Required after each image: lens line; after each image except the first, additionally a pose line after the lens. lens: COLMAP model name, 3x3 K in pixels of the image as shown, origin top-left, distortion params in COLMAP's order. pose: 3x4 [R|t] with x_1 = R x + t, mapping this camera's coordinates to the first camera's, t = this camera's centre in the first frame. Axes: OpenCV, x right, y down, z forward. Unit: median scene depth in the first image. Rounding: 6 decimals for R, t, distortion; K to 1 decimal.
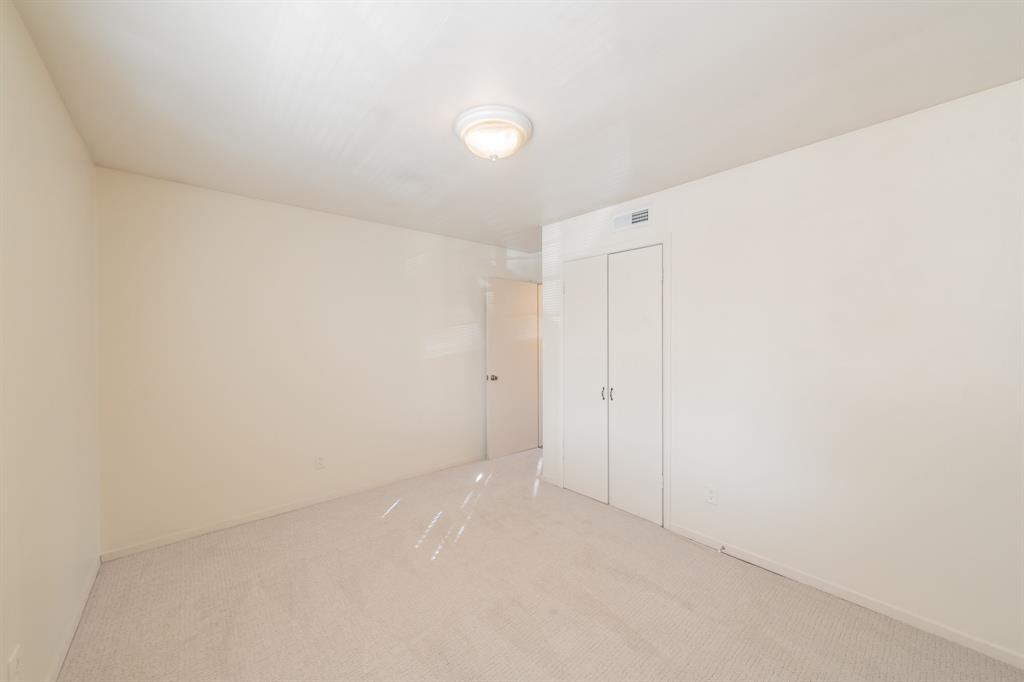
lens RADIAL K [[395.5, 0, 512.0], [0, 395.5, 341.0], [0, 0, 1]] dist [0.000062, -0.000021]
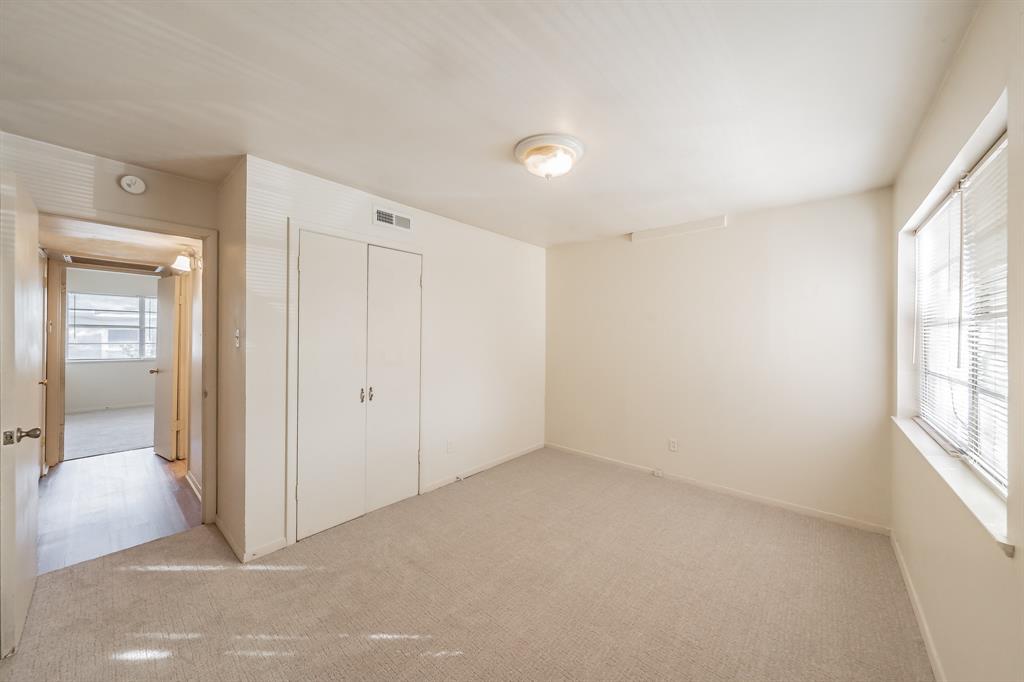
lens RADIAL K [[364.5, 0, 517.0], [0, 364.5, 332.3], [0, 0, 1]] dist [-0.000473, 0.000361]
pose [[-0.175683, 0.004231, 0.984438, -0.720626], [0.002233, 0.999990, -0.003899, -0.008659], [-0.984444, 0.001514, -0.175691, 0.881872]]
